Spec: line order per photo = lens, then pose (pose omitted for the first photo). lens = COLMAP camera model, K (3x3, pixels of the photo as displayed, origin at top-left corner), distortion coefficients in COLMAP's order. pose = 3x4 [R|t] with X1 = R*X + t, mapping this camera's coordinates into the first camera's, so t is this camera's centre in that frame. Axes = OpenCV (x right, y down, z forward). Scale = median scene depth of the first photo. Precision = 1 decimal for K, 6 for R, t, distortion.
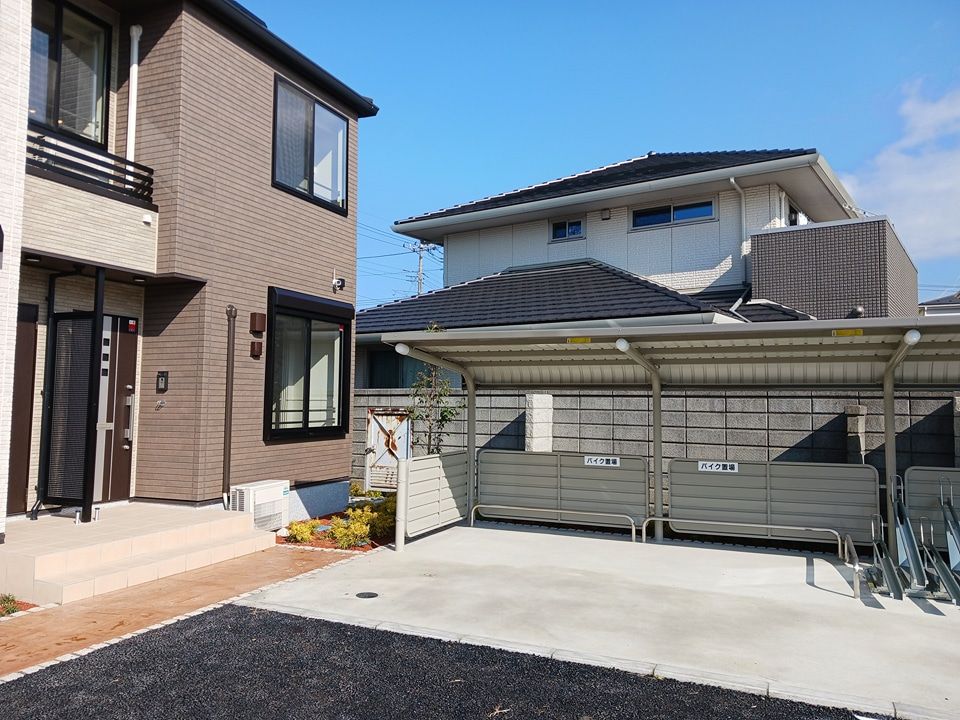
lens RADIAL K [[761.5, 0, 494.4], [0, 761.5, 352.2], [0, 0, 1]] dist [0.032909, -0.040781]
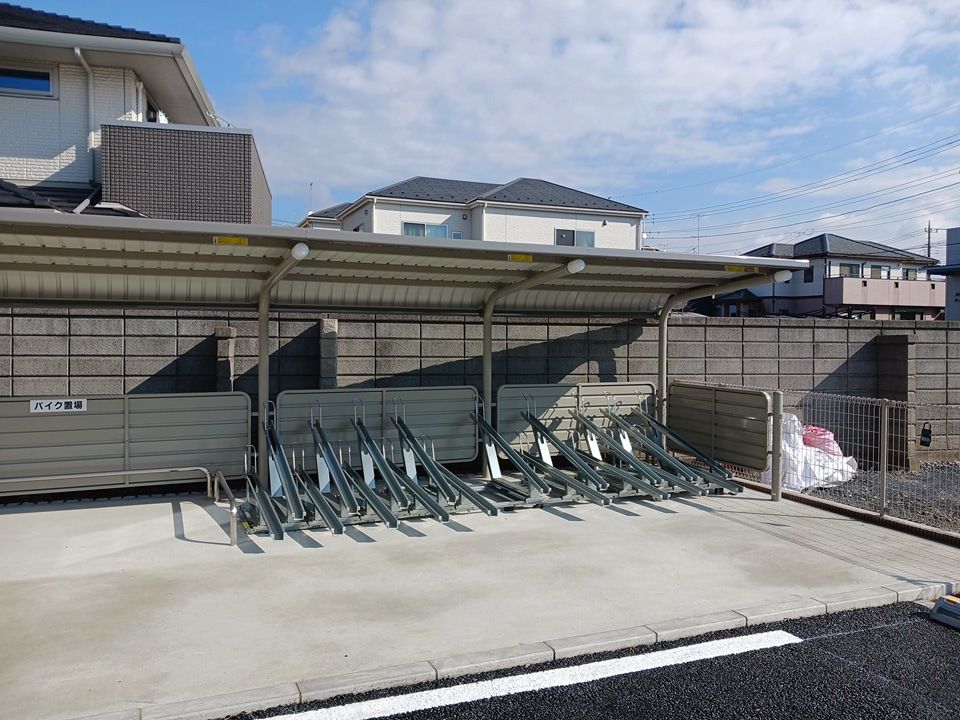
lens RADIAL K [[761.5, 0, 494.4], [0, 761.5, 352.2], [0, 0, 1]] dist [0.032909, -0.040781]
pose [[0.692453, -0.021066, 0.721155, 0.038366], [-0.051486, 0.995582, 0.078519, 0.012008], [-0.719623, -0.091500, 0.688310, 0.149562]]
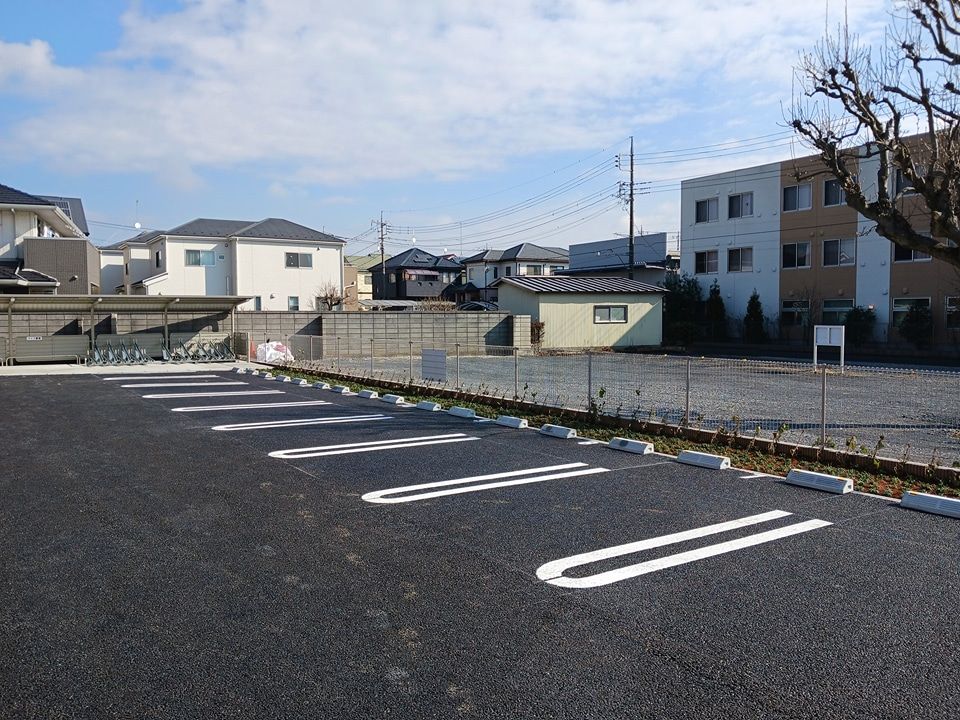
lens RADIAL K [[761.5, 0, 494.4], [0, 761.5, 352.2], [0, 0, 1]] dist [0.032909, -0.040781]
pose [[0.553826, -0.054899, 0.830820, -1.217966], [-0.044823, 0.994411, 0.095588, -0.164023], [-0.831425, -0.090180, 0.548270, -2.161521]]
